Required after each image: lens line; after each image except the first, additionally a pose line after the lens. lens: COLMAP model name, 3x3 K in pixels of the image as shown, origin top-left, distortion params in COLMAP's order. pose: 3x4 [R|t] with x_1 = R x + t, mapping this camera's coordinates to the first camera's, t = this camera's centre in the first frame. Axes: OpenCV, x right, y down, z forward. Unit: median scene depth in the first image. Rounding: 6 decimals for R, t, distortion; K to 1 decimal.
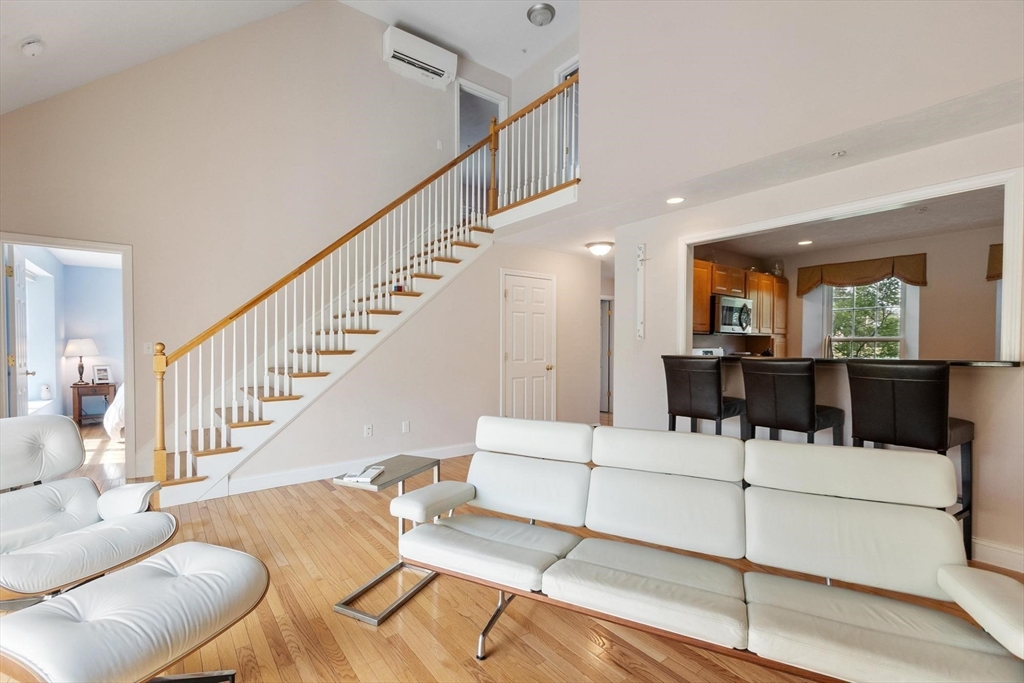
lens RADIAL K [[454.8, 0, 500.4], [0, 454.8, 356.5], [0, 0, 1]] dist [0.000160, -0.000114]
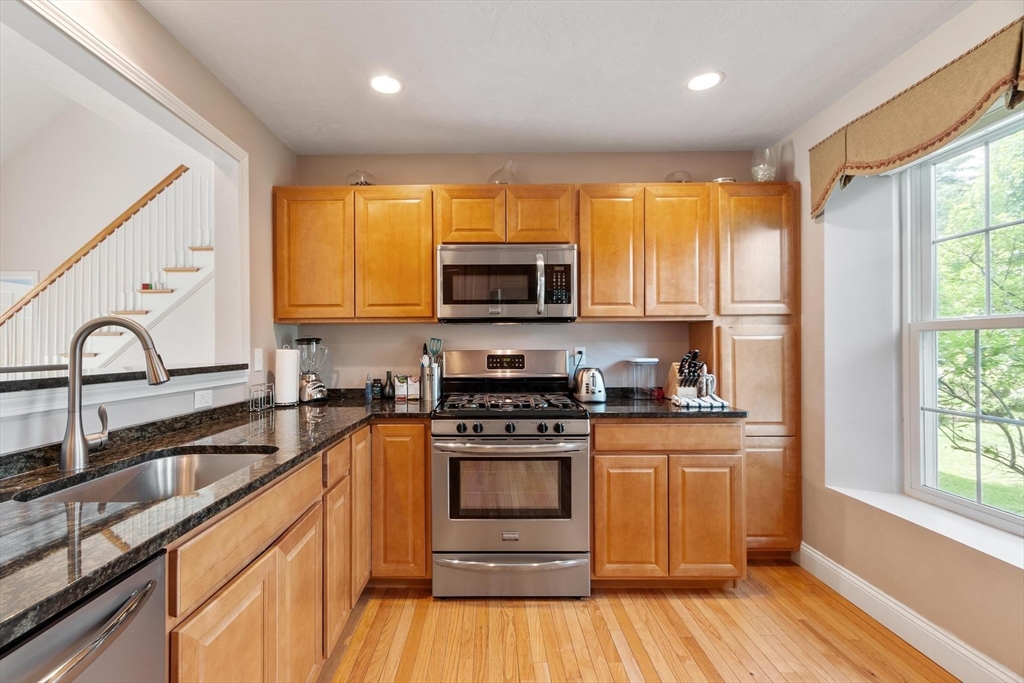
lens RADIAL K [[451.0, 0, 491.6], [0, 451.0, 342.6], [0, 0, 1]] dist [0.001416, 0.000177]
pose [[0.797300, -0.008481, -0.603523, 0.686189], [-0.005807, 0.999747, -0.021721, -0.014027], [0.603555, 0.020823, 0.797049, 0.529992]]
